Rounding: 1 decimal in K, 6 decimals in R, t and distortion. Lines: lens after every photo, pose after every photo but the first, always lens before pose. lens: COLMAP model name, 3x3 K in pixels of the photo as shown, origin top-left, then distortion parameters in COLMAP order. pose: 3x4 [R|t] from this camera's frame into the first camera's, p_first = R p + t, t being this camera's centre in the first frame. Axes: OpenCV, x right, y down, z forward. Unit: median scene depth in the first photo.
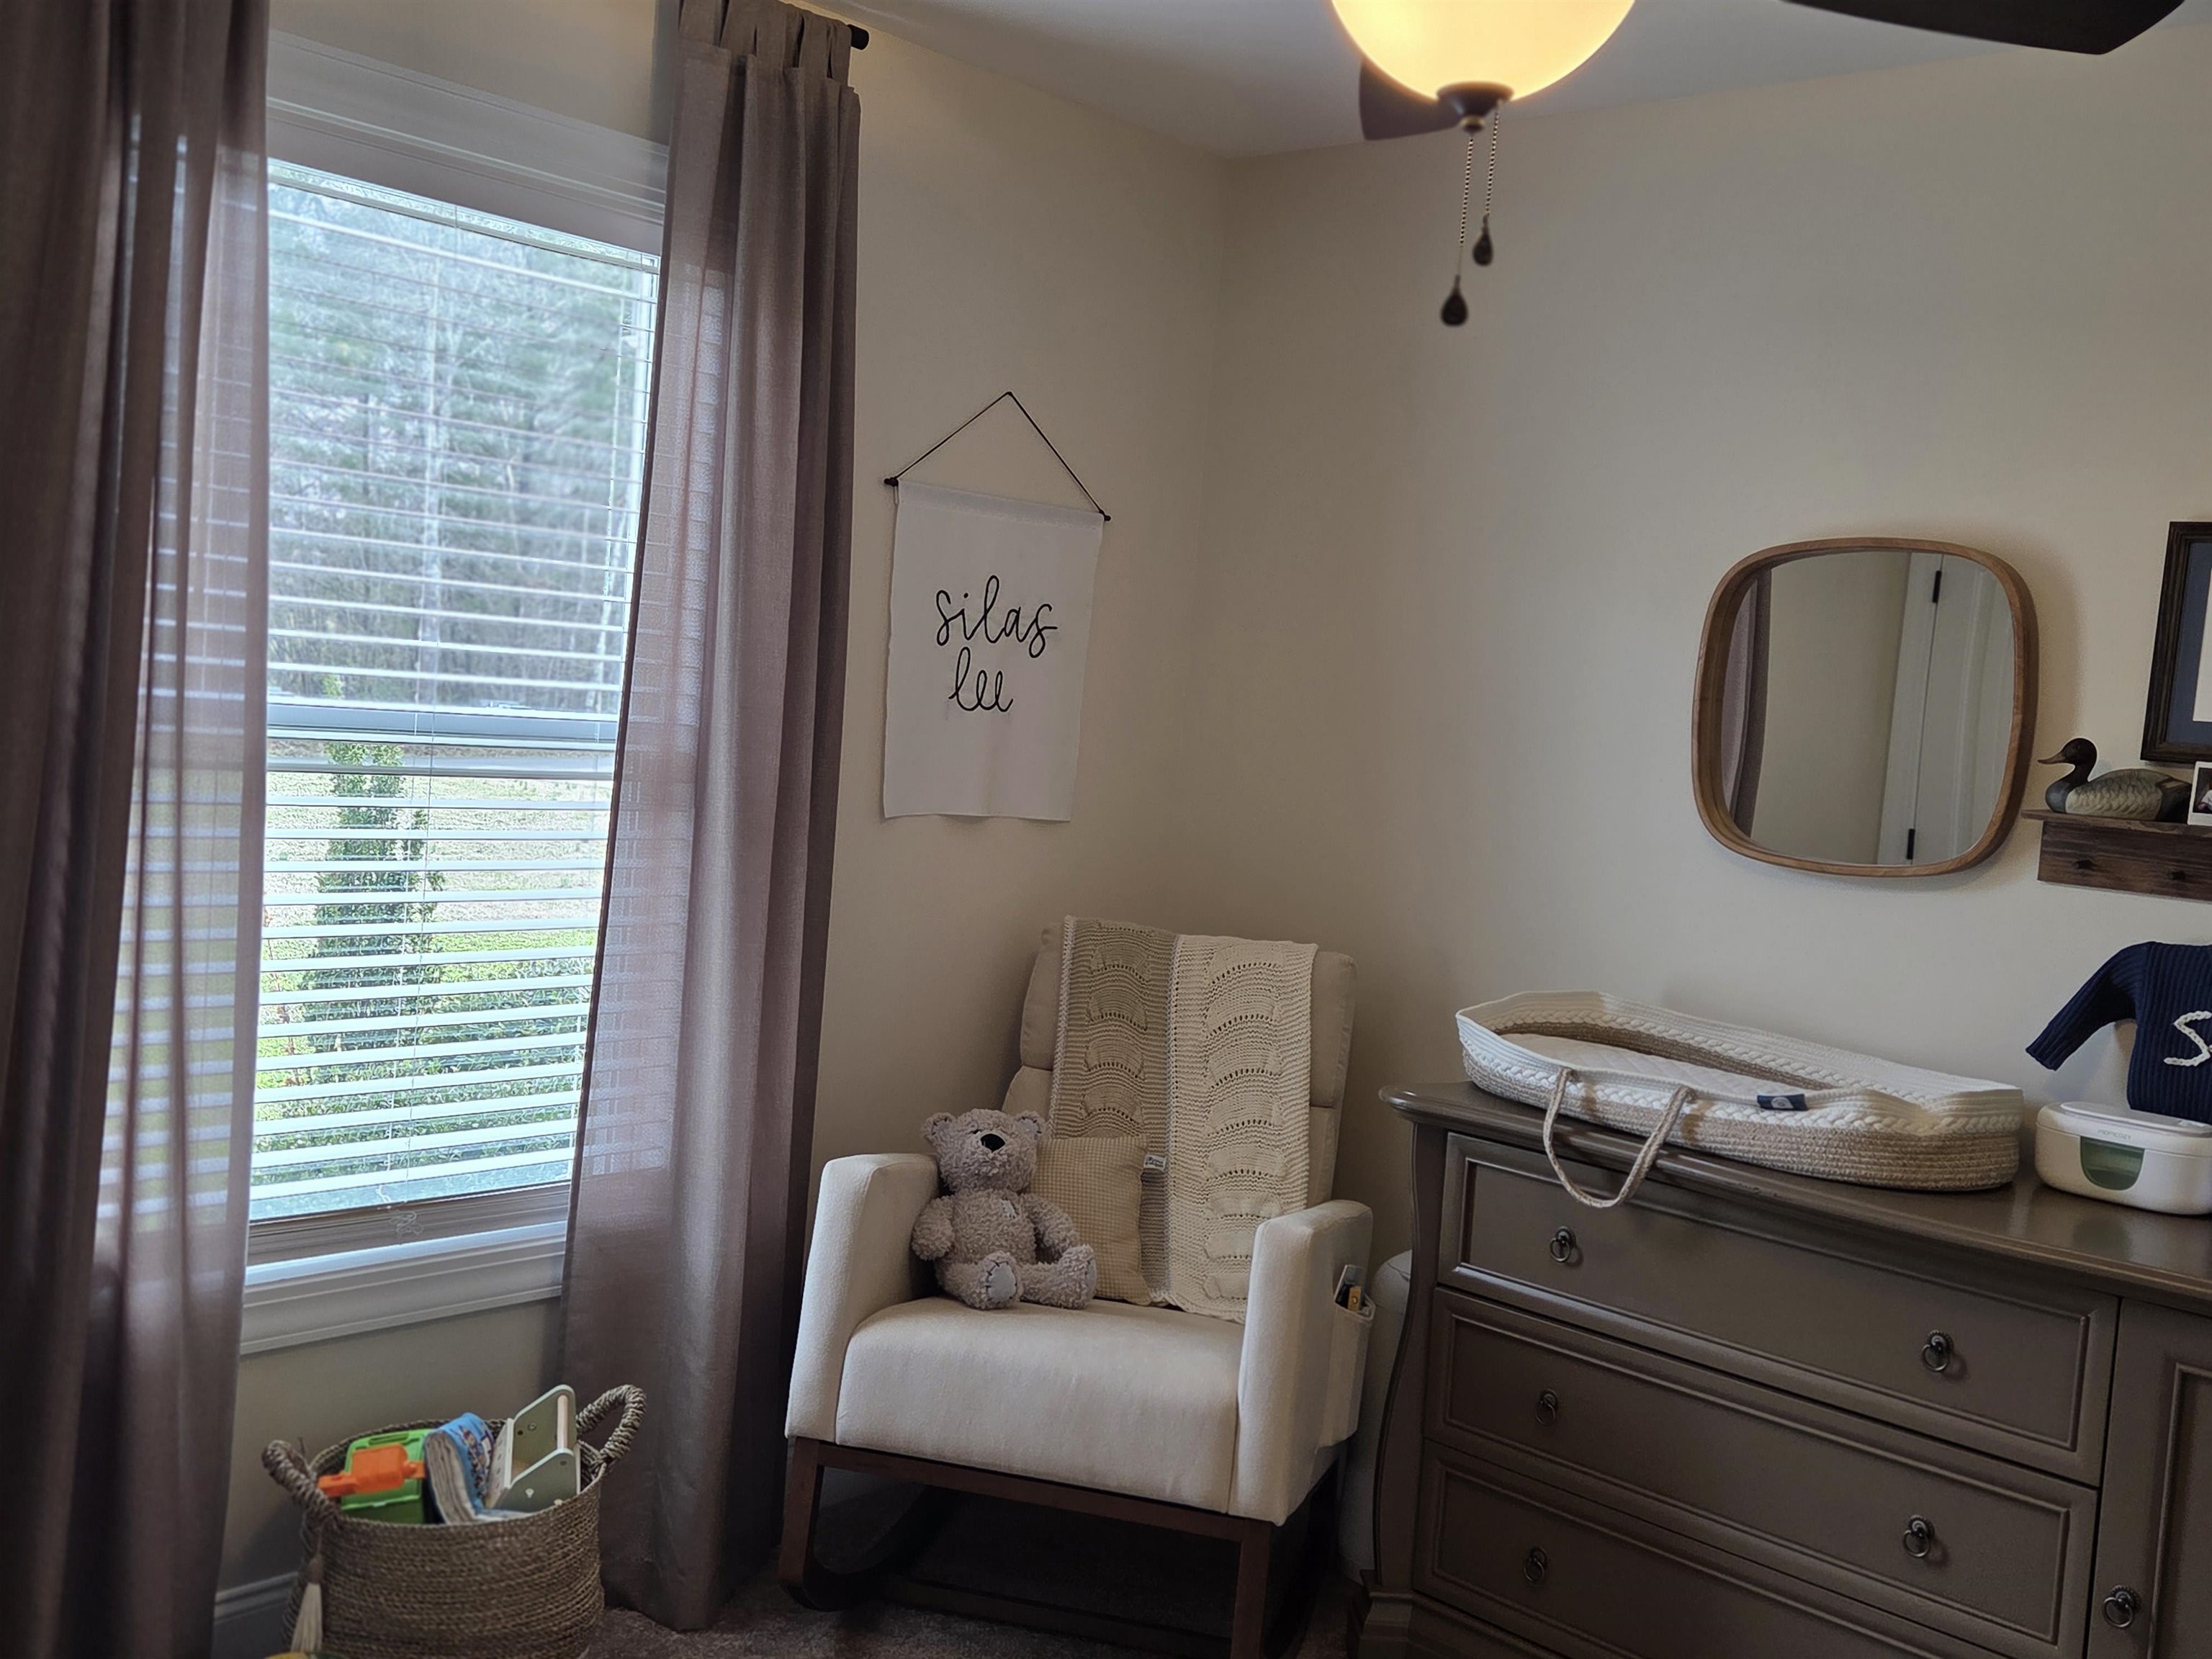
lens RADIAL K [[2143.1, 0, 1126.5], [0, 2143.1, 824.8], [0, 0, 1]] dist [0.097414, -0.090120]
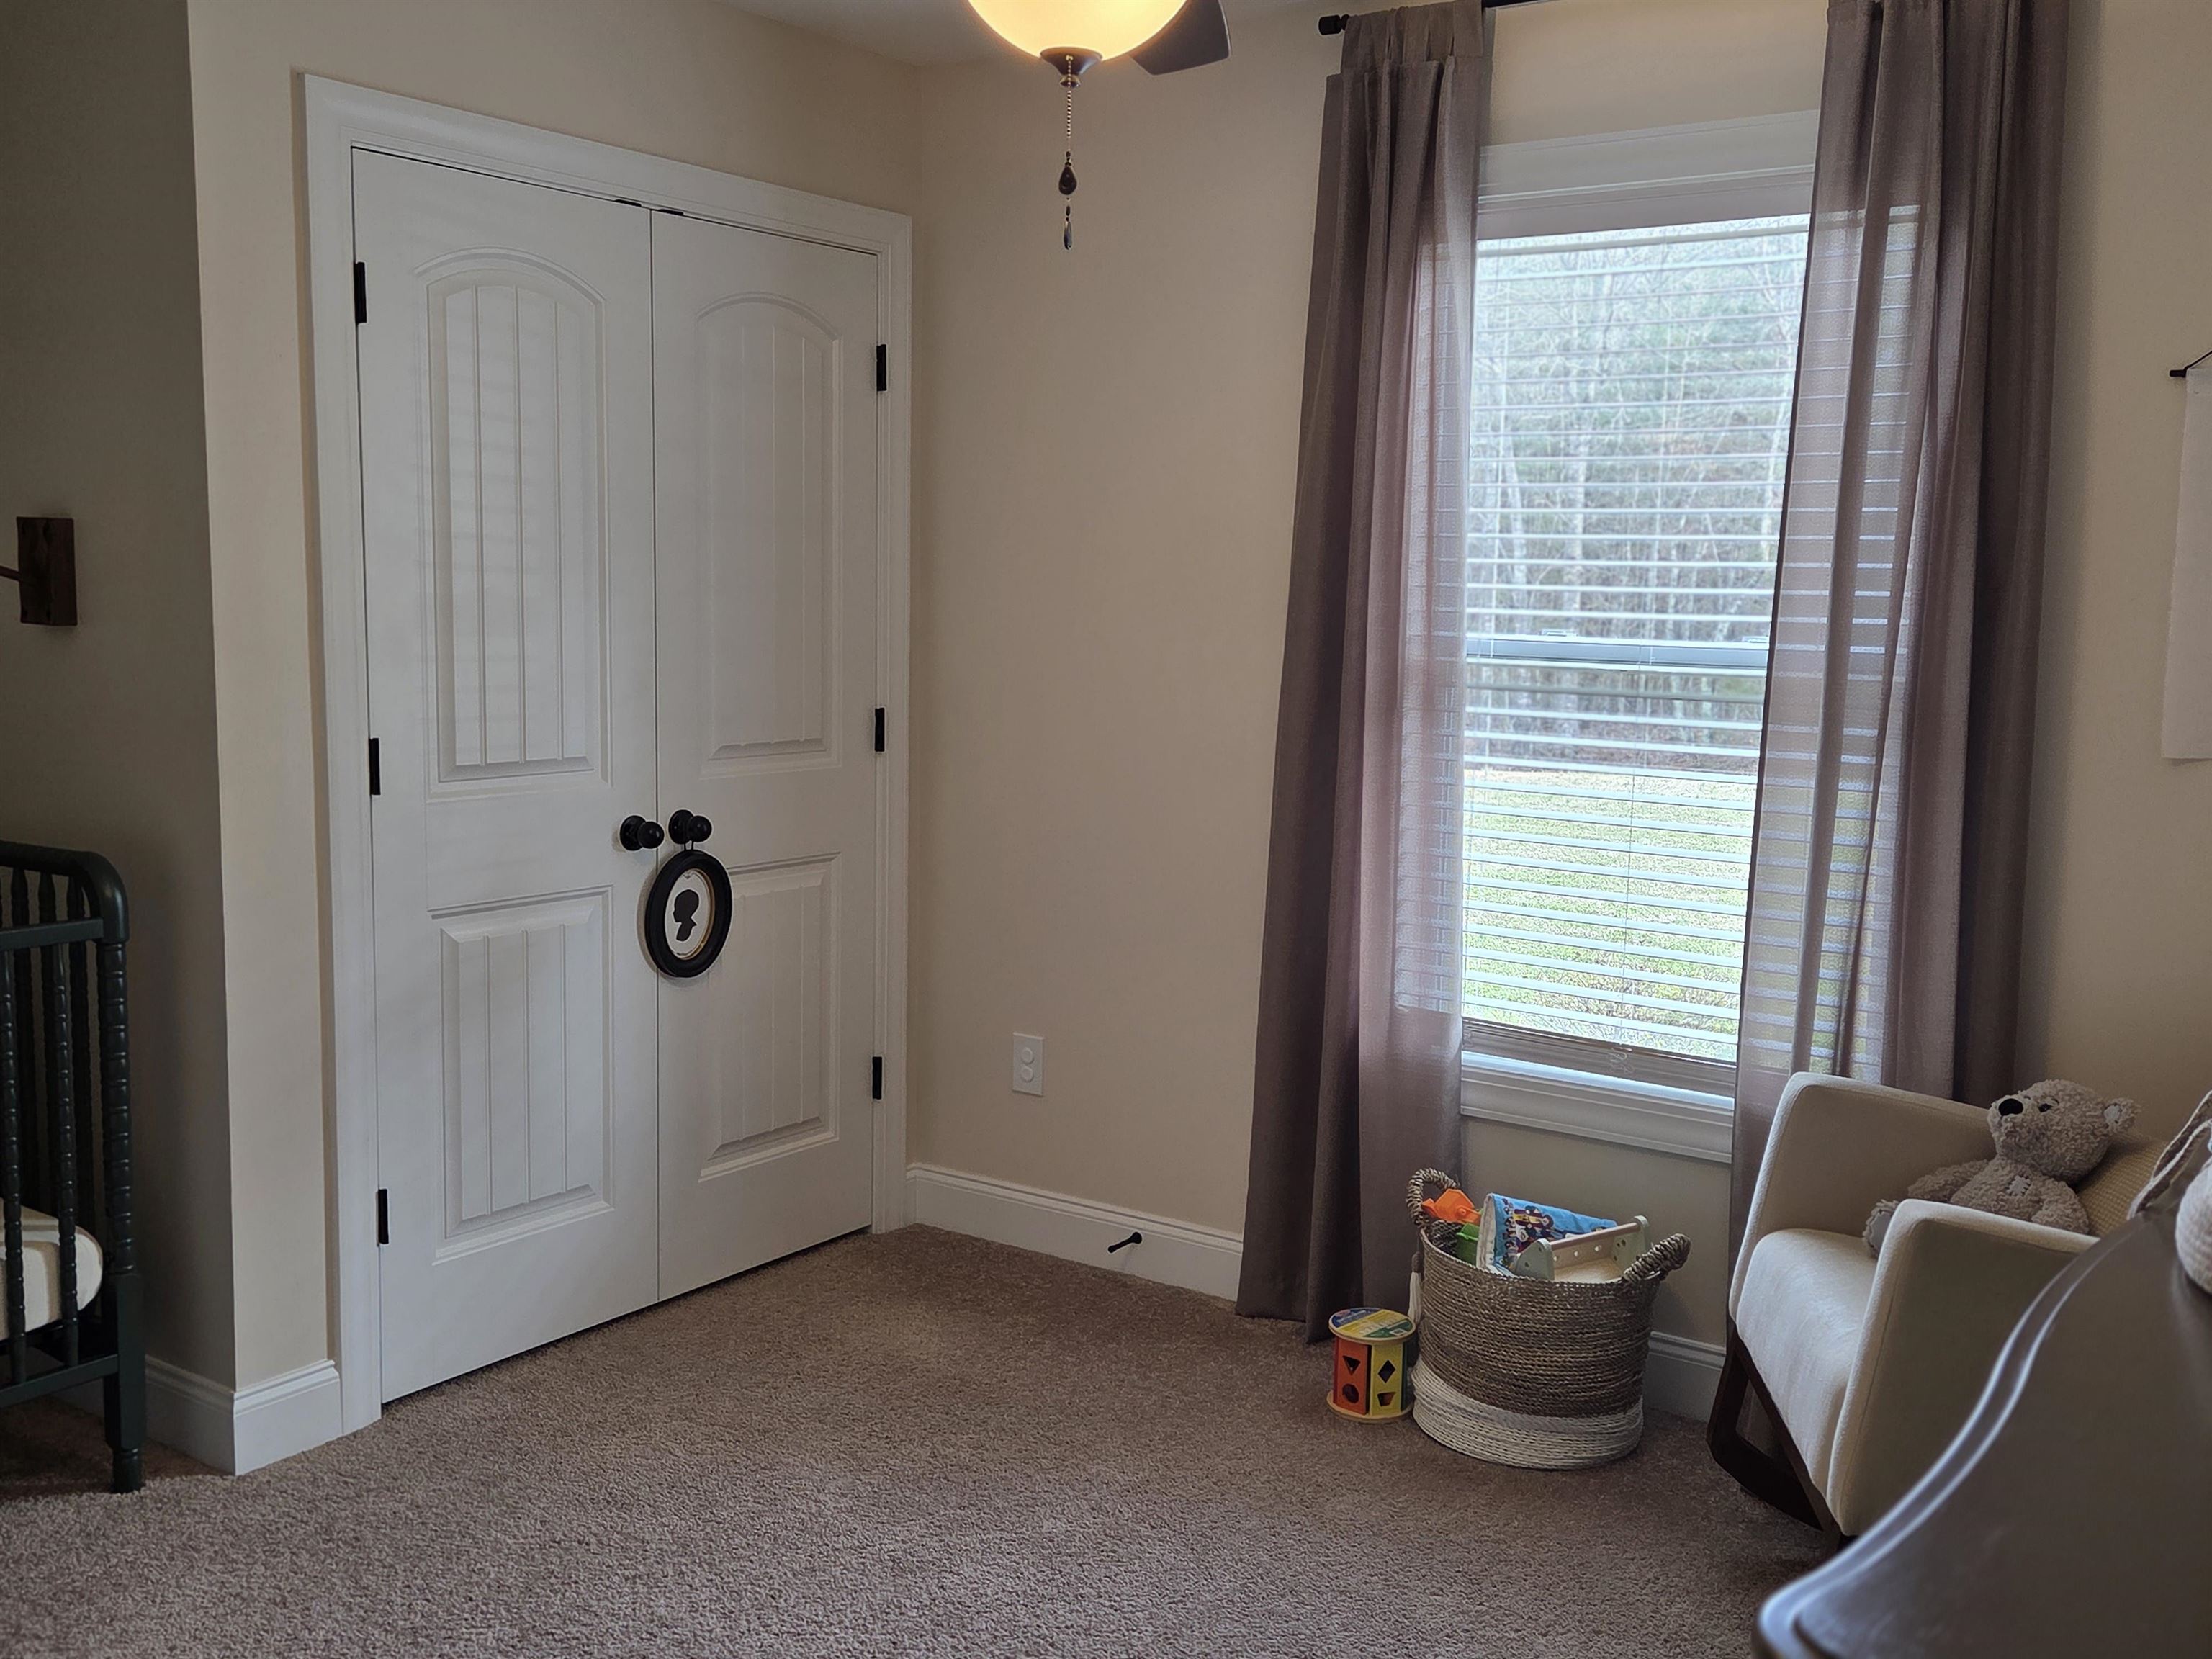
lens RADIAL K [[2102.4, 0, 1067.2], [0, 2102.4, 834.8], [0, 0, 1]] dist [0.059431, -0.000068]
pose [[0.149223, 0.052922, -0.987386, 0.832014], [-0.073971, 0.996366, 0.042224, 0.028777], [0.986033, 0.066737, 0.152595, 0.522743]]
